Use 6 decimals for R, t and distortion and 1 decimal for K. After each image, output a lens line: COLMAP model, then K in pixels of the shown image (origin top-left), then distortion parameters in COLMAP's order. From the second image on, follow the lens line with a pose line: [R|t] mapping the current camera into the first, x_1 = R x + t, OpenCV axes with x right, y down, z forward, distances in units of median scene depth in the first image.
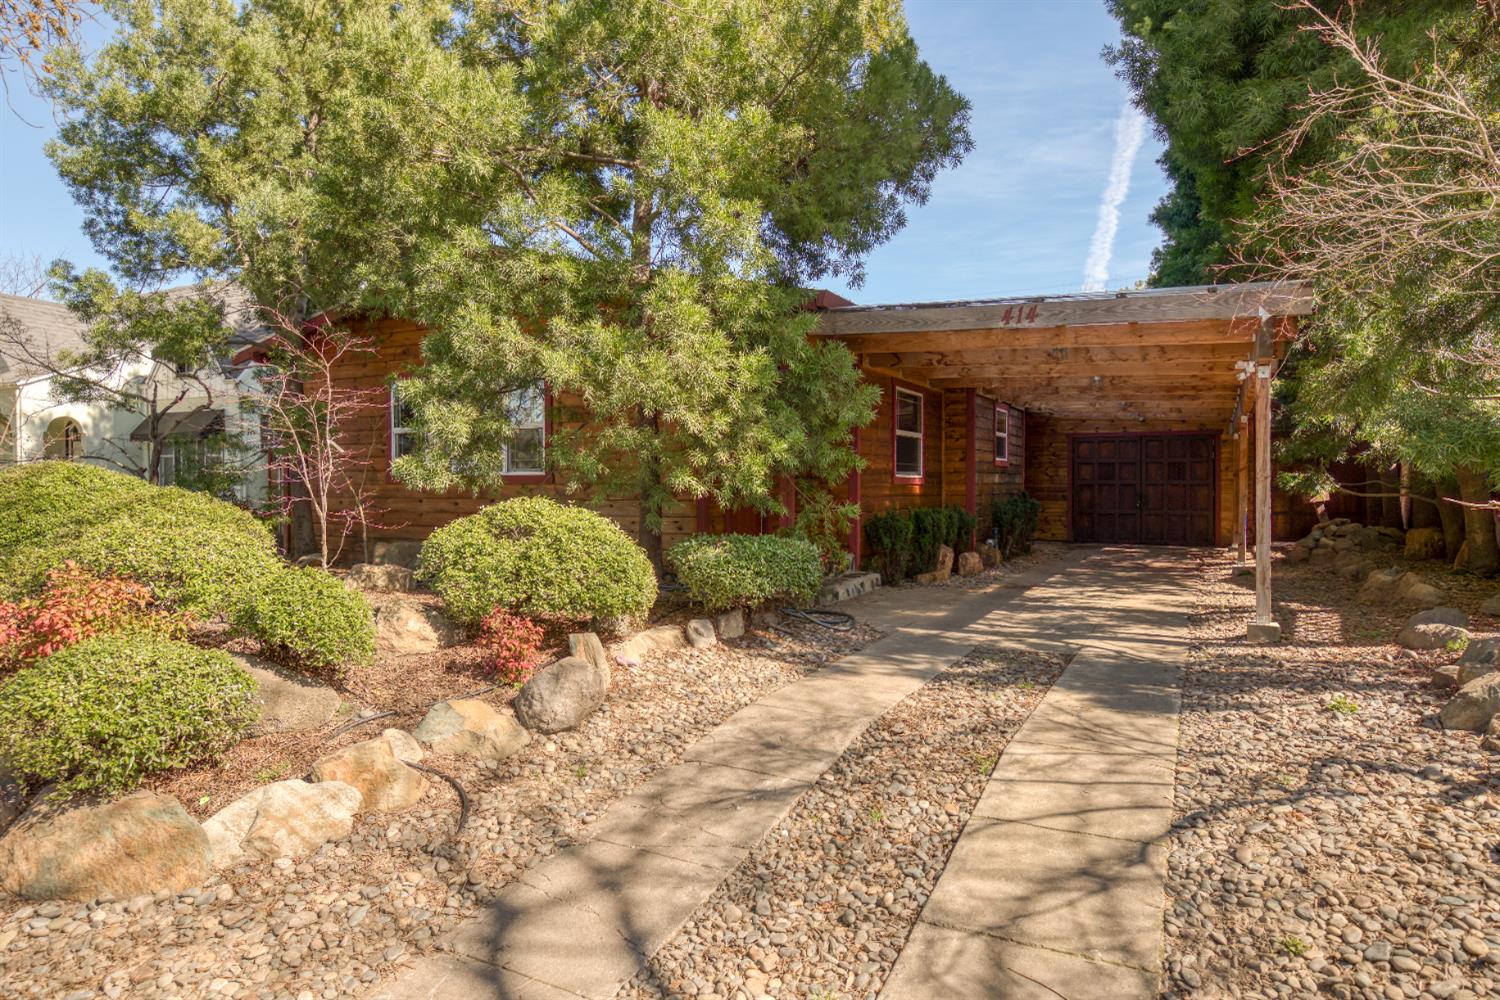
lens RADIAL K [[898.5, 0, 749.3], [0, 898.5, 496.3], [0, 0, 1]] dist [0.015243, 0.001626]
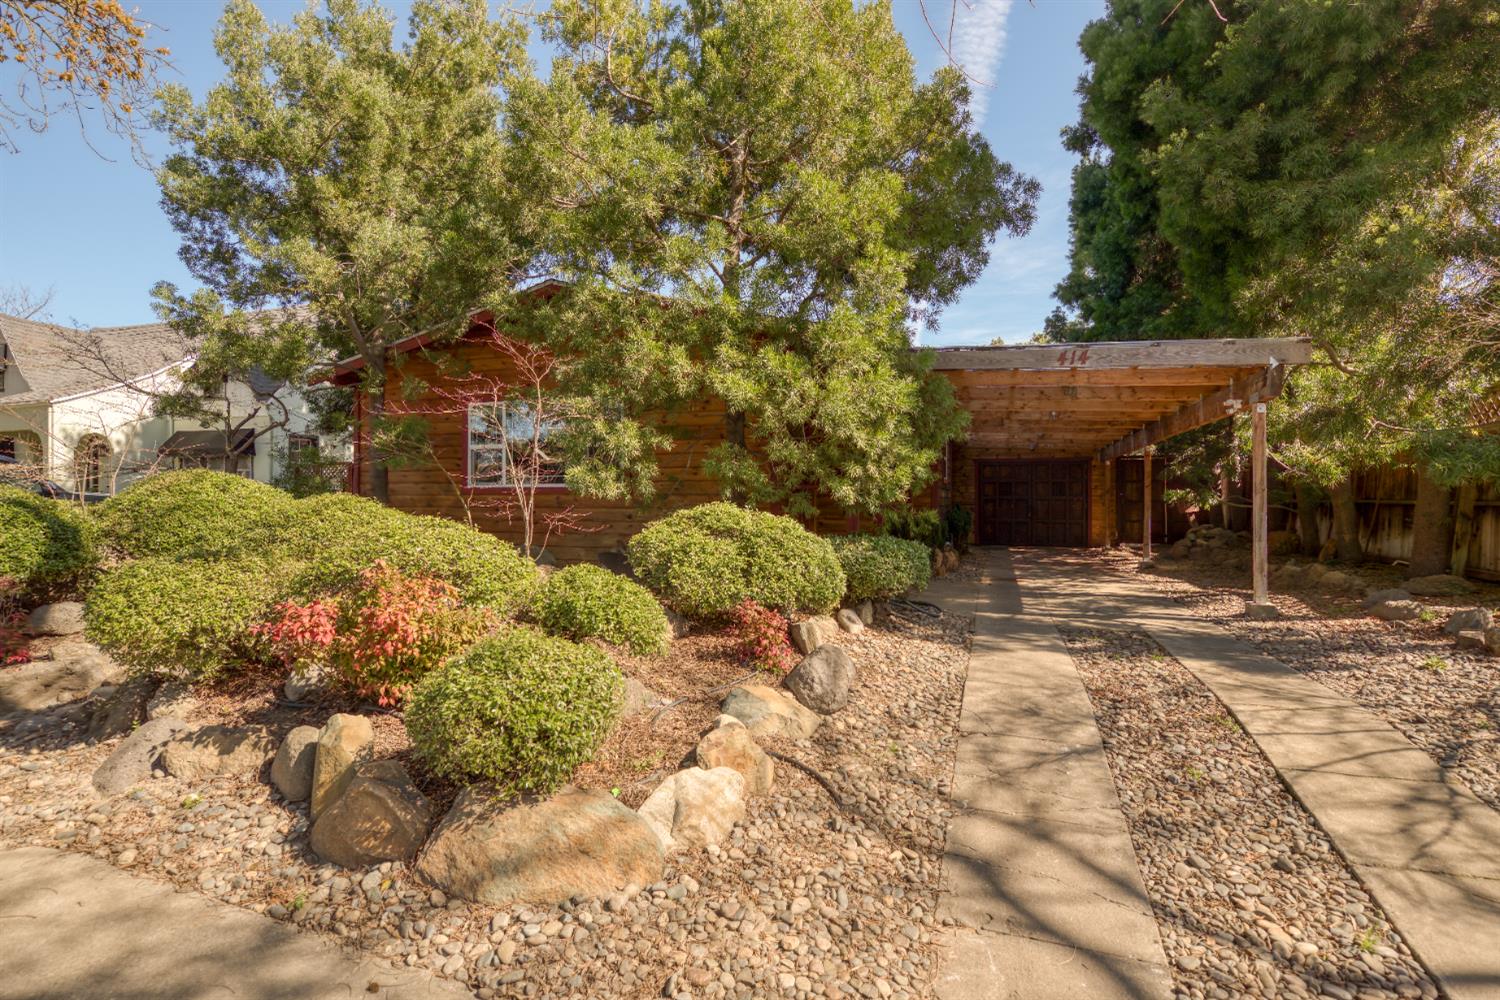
lens RADIAL K [[726.7, 0, 749.9], [0, 726.7, 500.9], [0, 0, 1]] dist [0.000834, -0.000204]
pose [[0.988195, 0.002796, 0.153176, -0.213231], [-0.000520, 0.999889, -0.014896, 0.007727], [-0.153200, 0.014641, 0.988087, 0.061289]]
